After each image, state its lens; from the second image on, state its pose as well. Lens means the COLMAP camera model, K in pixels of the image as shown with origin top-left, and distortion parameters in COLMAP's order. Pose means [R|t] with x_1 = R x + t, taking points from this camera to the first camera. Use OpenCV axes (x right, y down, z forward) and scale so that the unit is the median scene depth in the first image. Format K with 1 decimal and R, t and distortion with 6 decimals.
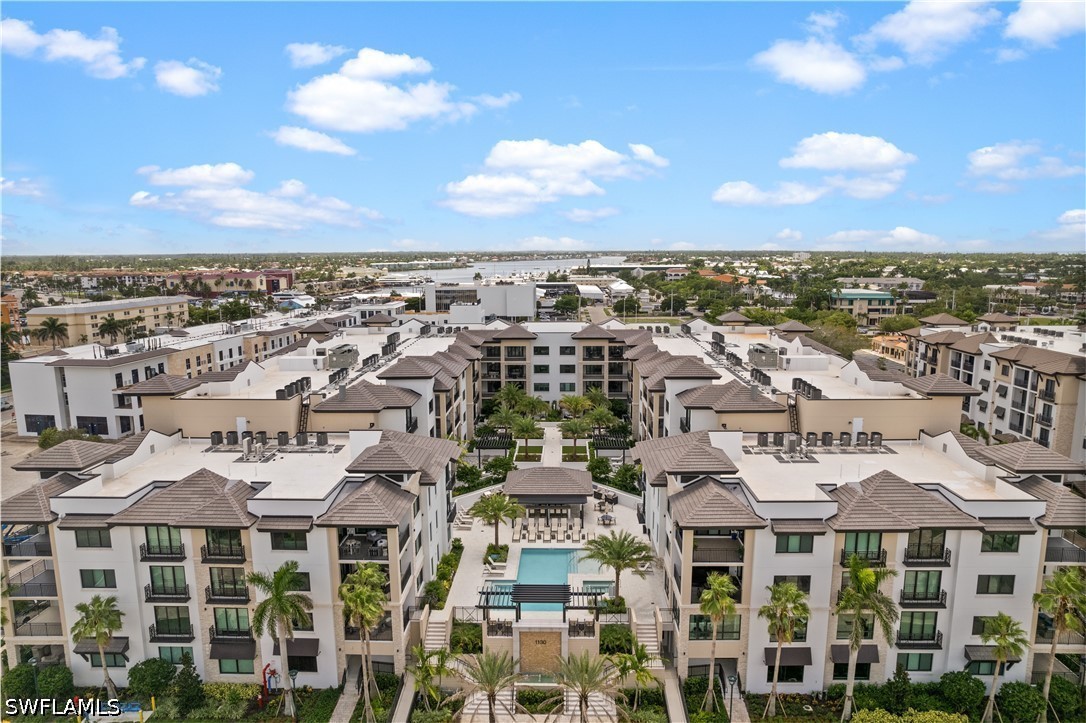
lens RADIAL K [[699.5, 0, 551.8], [0, 699.5, 362.8], [0, 0, 1]] dist [-0.087021, 0.088877]
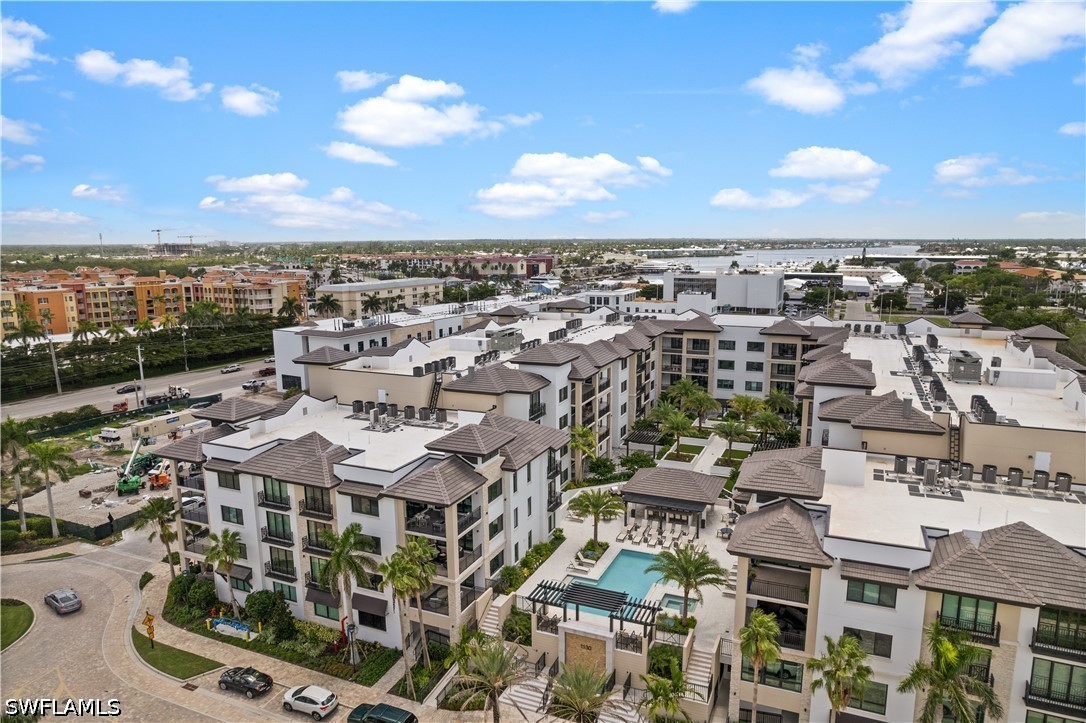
lens RADIAL K [[711.3, 0, 548.1], [0, 711.3, 363.6], [0, 0, 1]] dist [-0.067721, 0.051295]
pose [[0.925978, 0.064856, -0.371965, 0.217231], [-0.058736, 0.997887, 0.027773, -0.009200], [0.372980, -0.003869, 0.927831, 0.062552]]
